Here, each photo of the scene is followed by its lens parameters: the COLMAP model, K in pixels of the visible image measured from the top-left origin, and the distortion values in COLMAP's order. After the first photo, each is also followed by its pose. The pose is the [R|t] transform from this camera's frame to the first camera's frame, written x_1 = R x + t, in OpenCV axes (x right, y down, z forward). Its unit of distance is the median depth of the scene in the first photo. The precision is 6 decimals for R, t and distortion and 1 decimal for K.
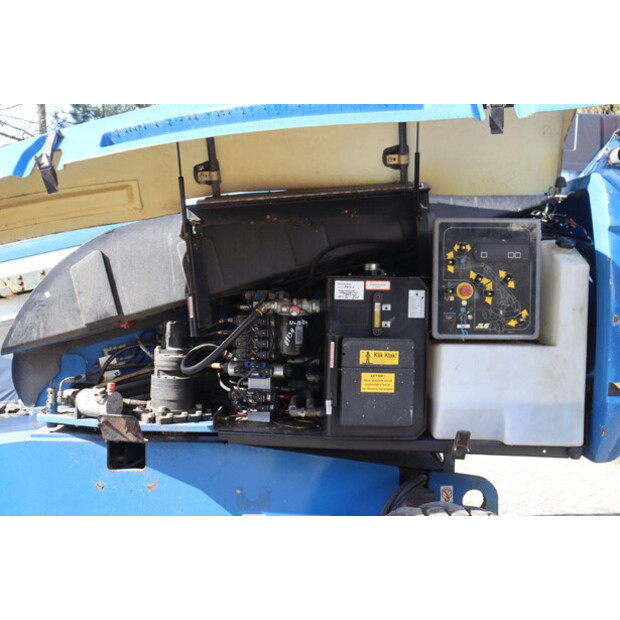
lens RADIAL K [[776.9, 0, 310.0], [0, 776.9, 310.4], [0, 0, 1]] dist [-0.030196, 0.000000]
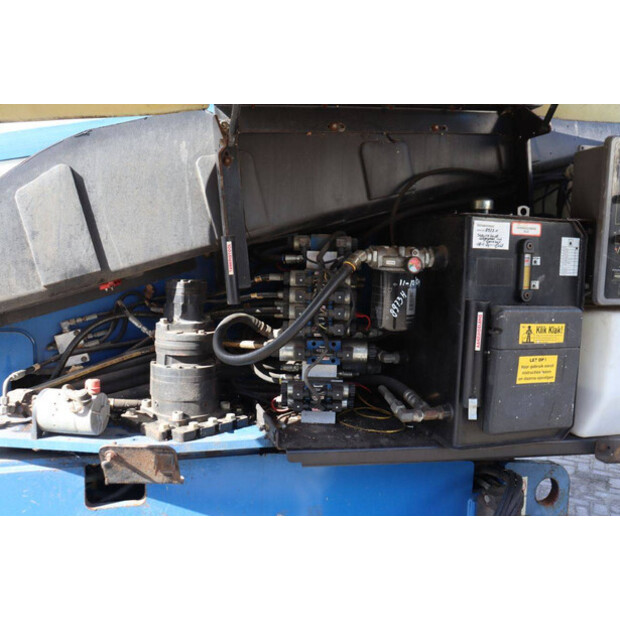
lens RADIAL K [[600.5, 0, 310.0], [0, 600.5, 310.2], [0, 0, 1]] dist [-0.087960, 0.000000]
pose [[0.950382, -0.019455, 0.310478, -0.239424], [-0.004865, 0.996991, 0.077364, 0.000082], [-0.311048, -0.075036, 0.947427, 0.501627]]
